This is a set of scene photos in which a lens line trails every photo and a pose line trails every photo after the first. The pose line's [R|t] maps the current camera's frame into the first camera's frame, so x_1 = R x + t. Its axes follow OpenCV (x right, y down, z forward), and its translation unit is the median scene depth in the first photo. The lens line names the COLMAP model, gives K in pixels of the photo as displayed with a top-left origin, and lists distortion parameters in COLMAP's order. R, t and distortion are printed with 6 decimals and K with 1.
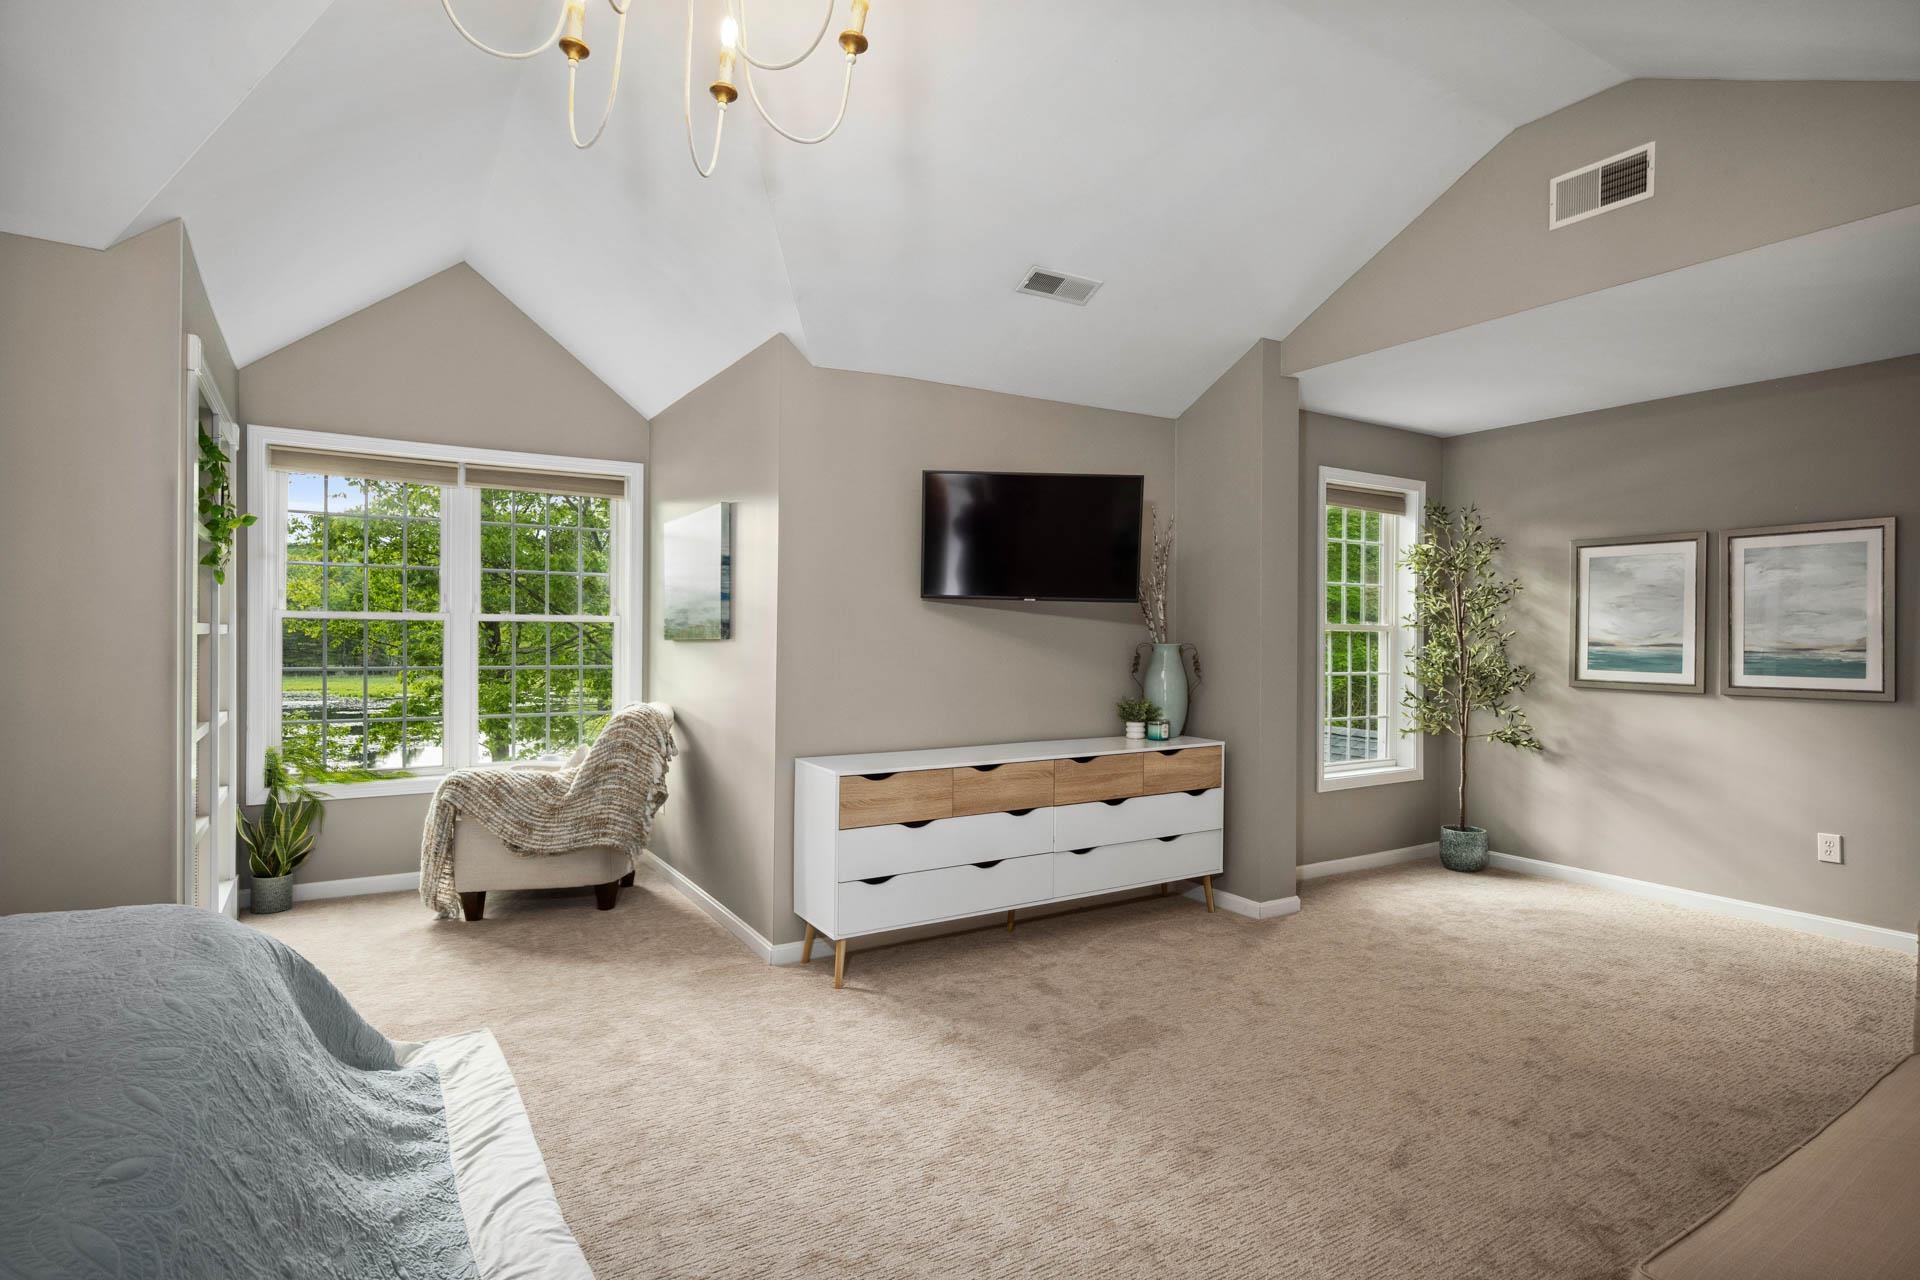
lens RADIAL K [[984.8, 0, 960.0], [0, 984.8, 640.0], [0, 0, 1]] dist [0.001990, 0.000157]
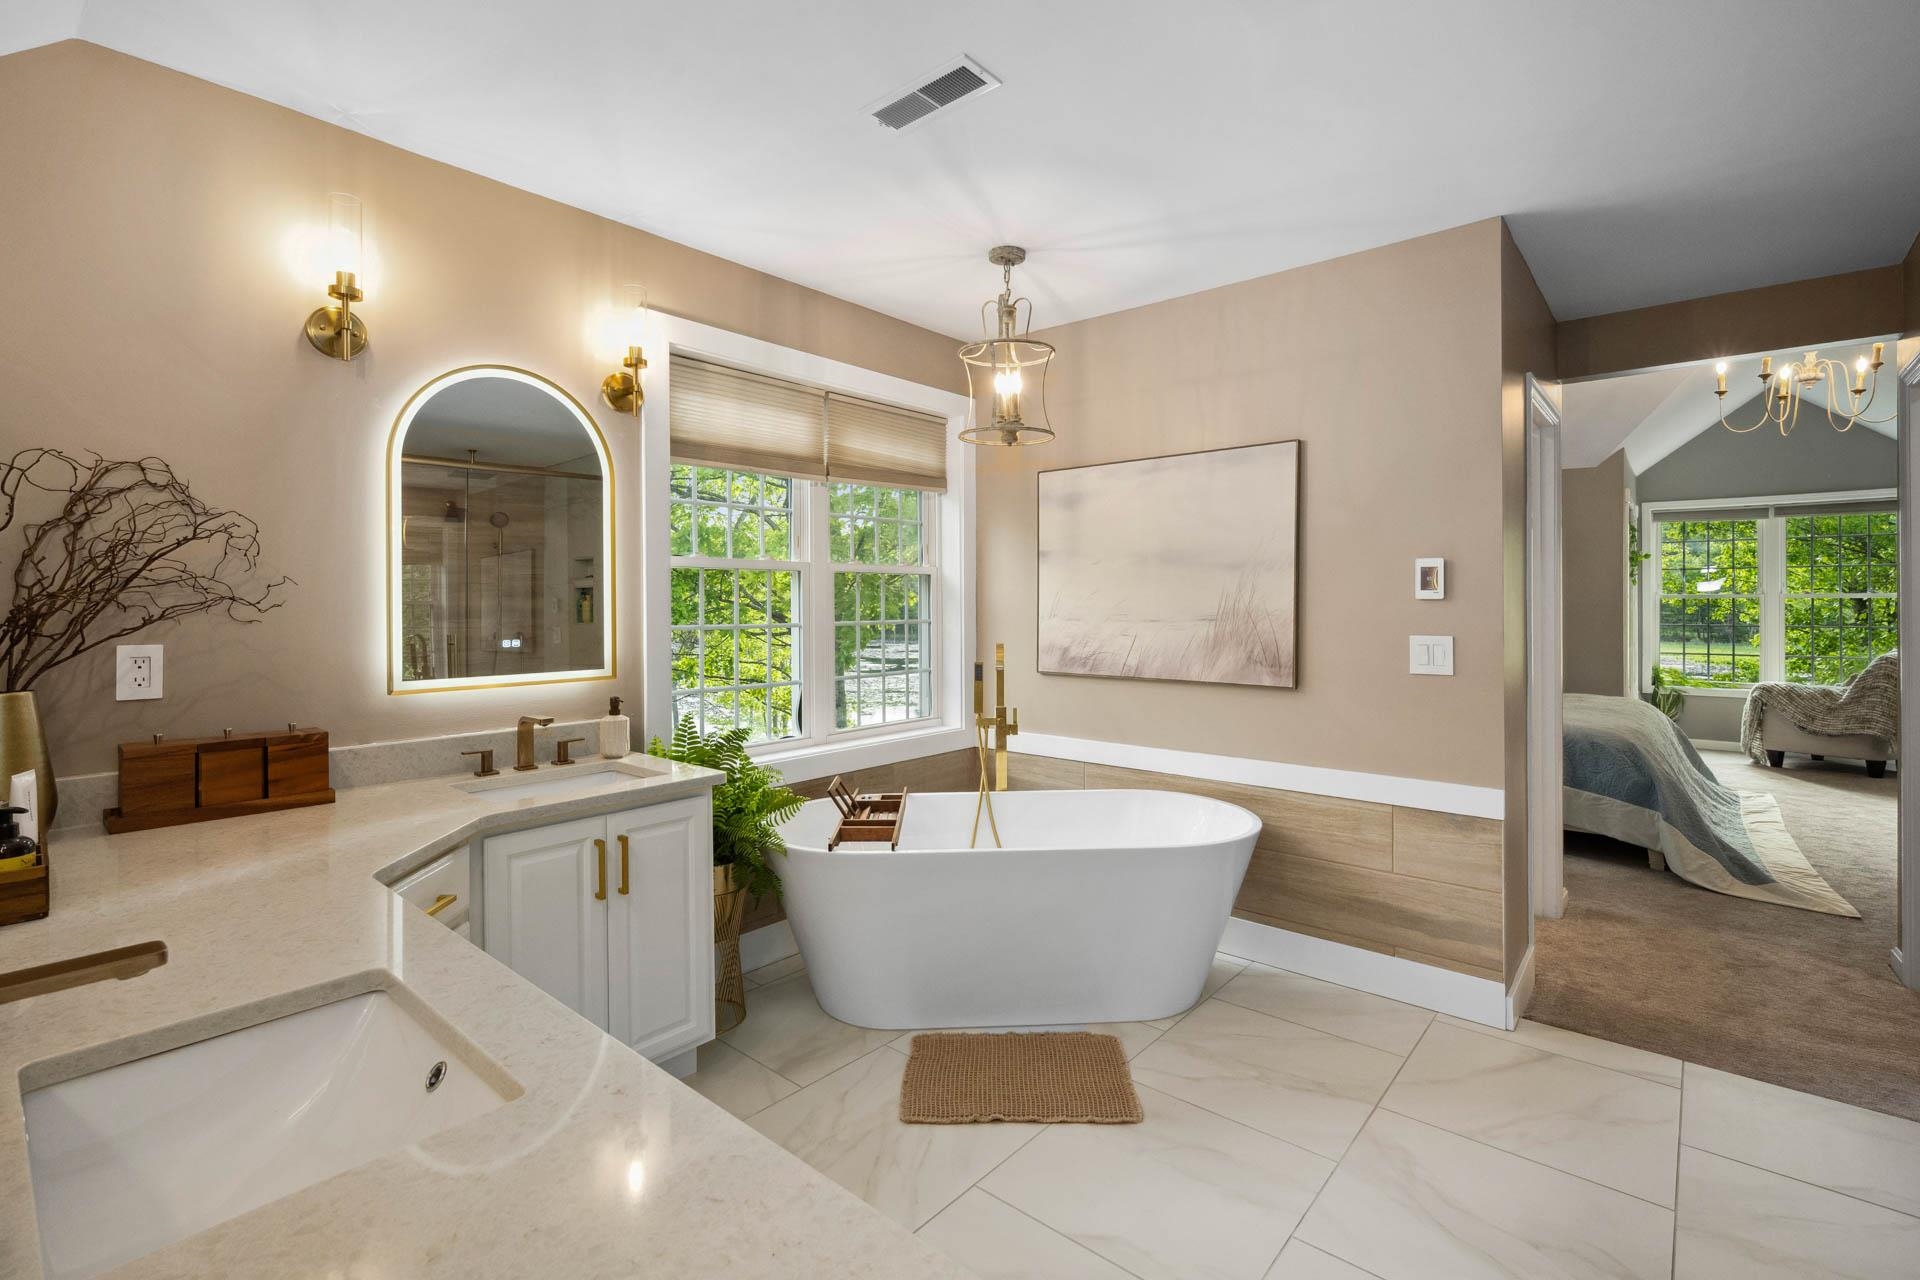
lens RADIAL K [[871.3, 0, 966.5], [0, 871.3, 600.8], [0, 0, 1]] dist [-0.001468, -0.000231]
pose [[0.307346, -0.009599, -0.951549, 0.560838], [-0.000584, 0.999947, -0.010275, -0.000319], [0.951598, 0.003714, 0.307324, -0.886684]]
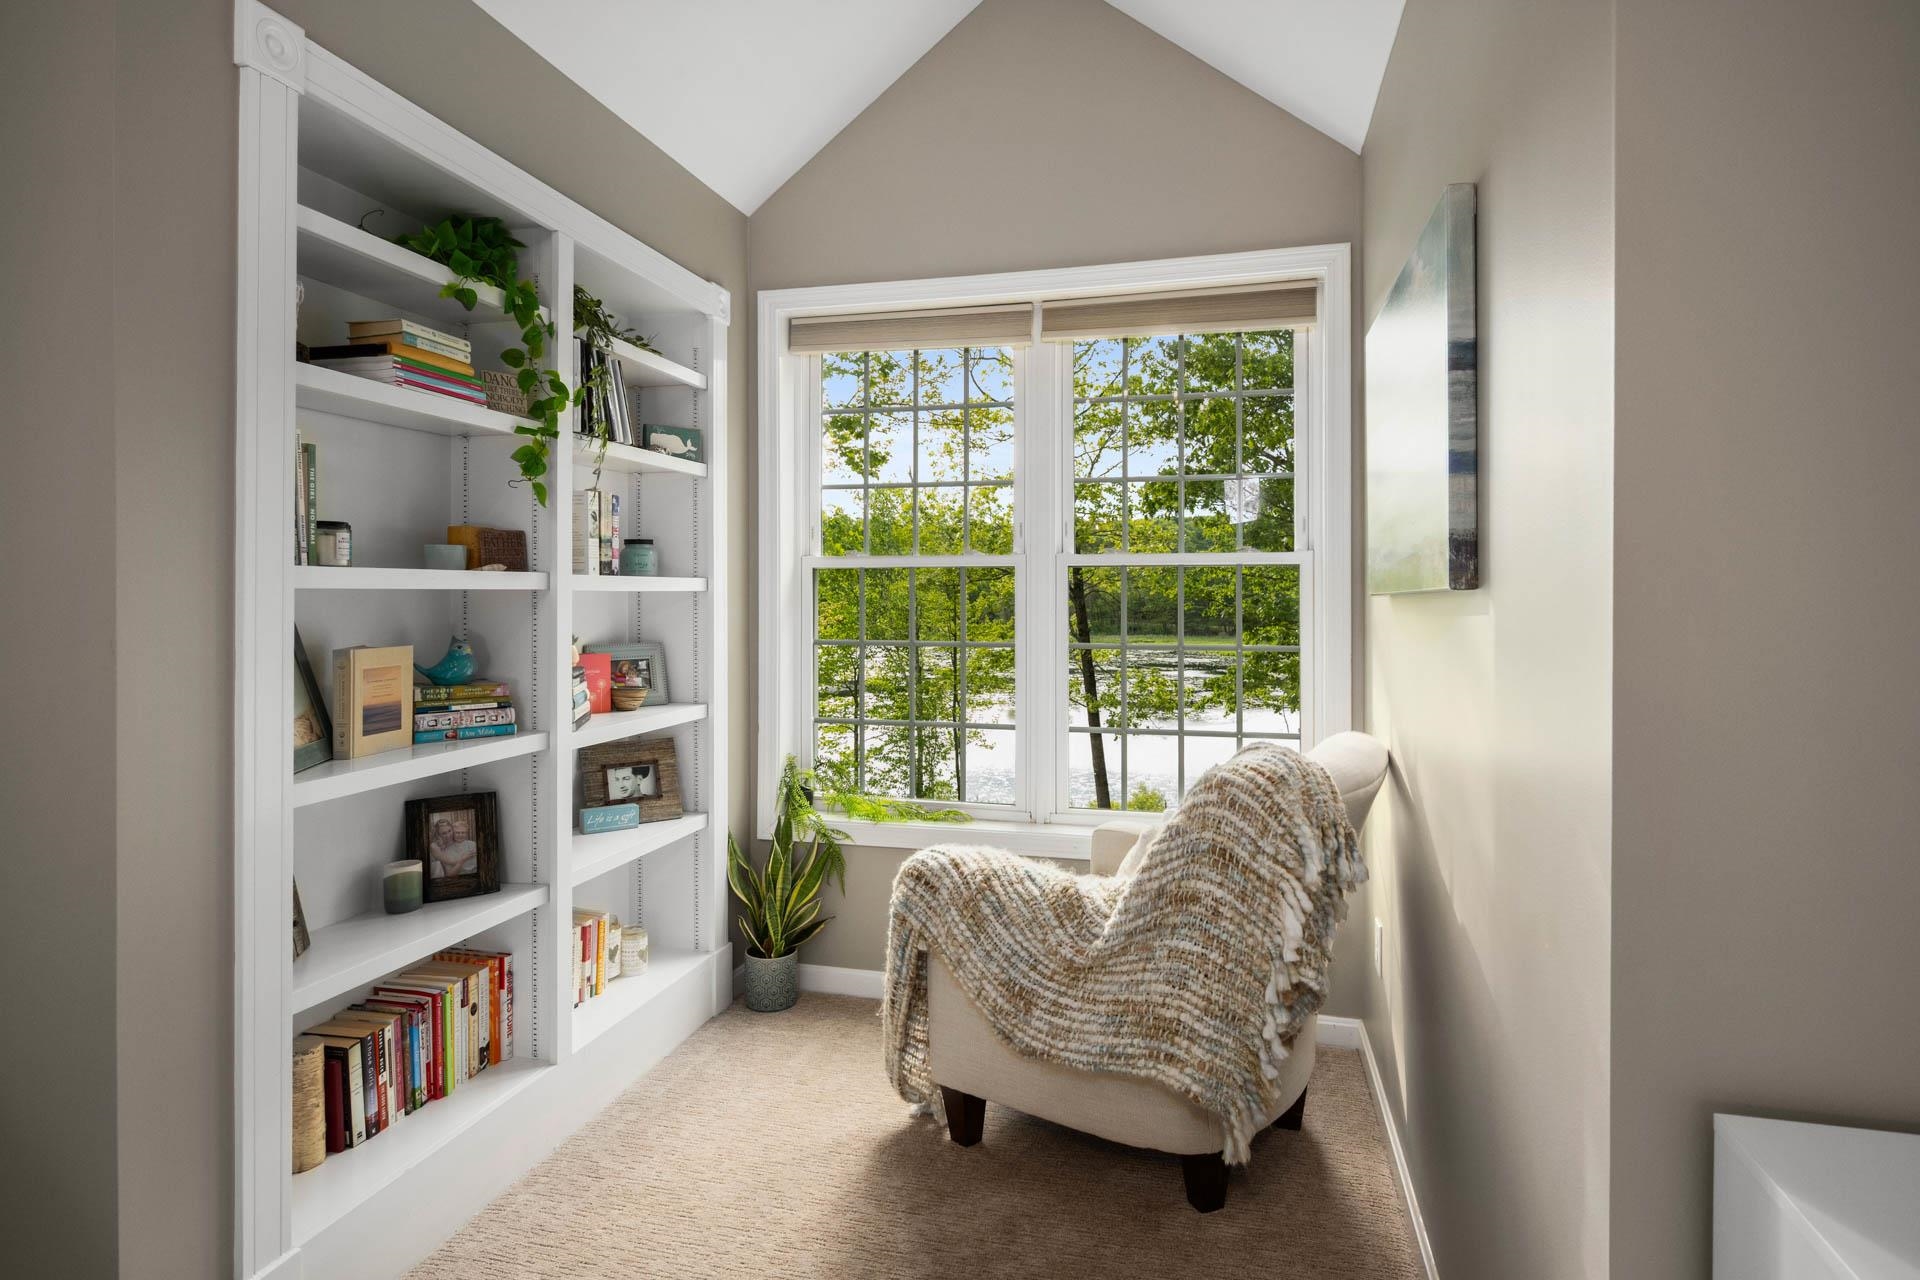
lens RADIAL K [[1029.4, 0, 962.5], [0, 1029.4, 594.9], [0, 0, 1]] dist [-0.003447, -0.000398]
pose [[0.687540, -0.010102, -0.726076, -0.100496], [0.002843, 0.999933, -0.011219, 0.004663], [0.726141, 0.005649, 0.687523, 0.626517]]
